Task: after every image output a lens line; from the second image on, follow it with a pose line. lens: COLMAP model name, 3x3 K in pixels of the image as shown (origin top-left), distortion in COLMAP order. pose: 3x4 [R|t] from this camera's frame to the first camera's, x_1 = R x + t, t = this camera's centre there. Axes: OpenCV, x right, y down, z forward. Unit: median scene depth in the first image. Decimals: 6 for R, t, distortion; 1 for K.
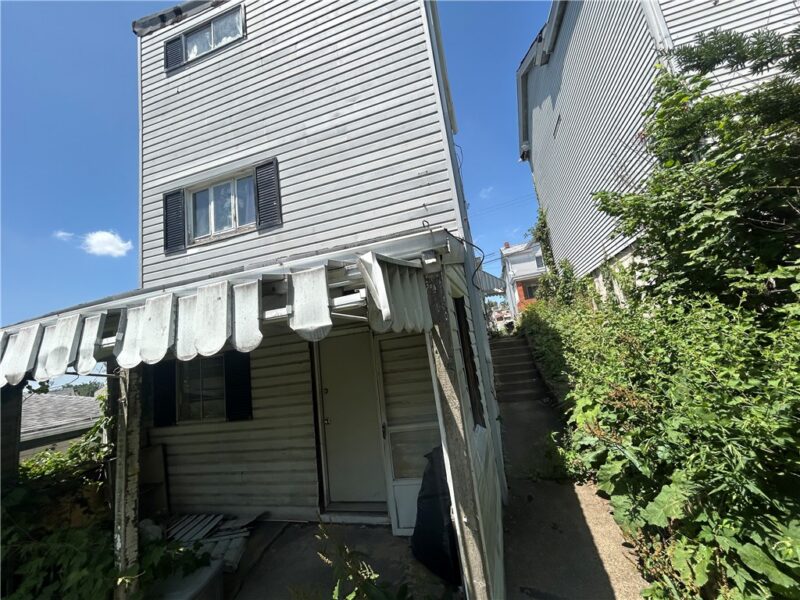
lens RADIAL K [[322.6, 0, 398.8], [0, 322.6, 299.1], [0, 0, 1]] dist [0.001779, 0.000628]
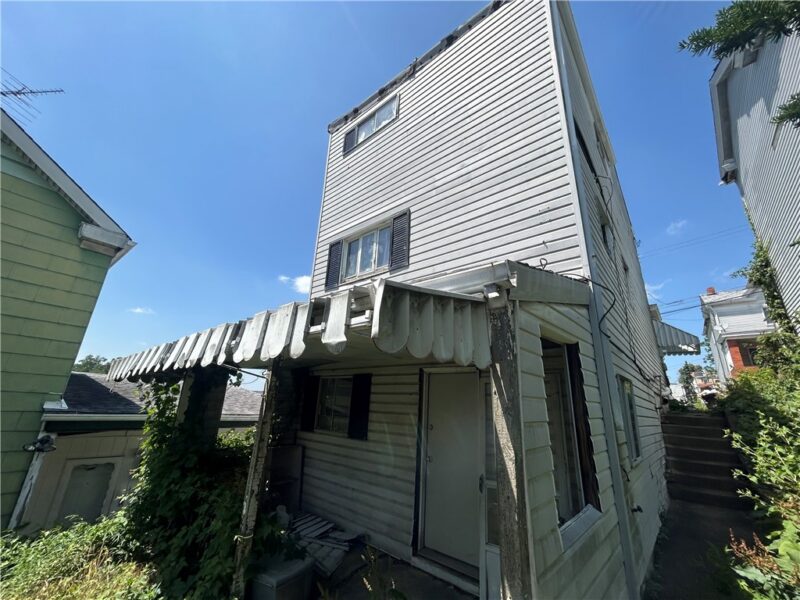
lens RADIAL K [[322.6, 0, 398.8], [0, 322.6, 299.1], [0, 0, 1]] dist [0.001779, 0.000628]
pose [[0.896452, 0.029526, -0.442156, 0.108908], [-0.087399, 0.989960, -0.111092, 0.010201], [0.434437, 0.138233, 0.890032, 0.007464]]
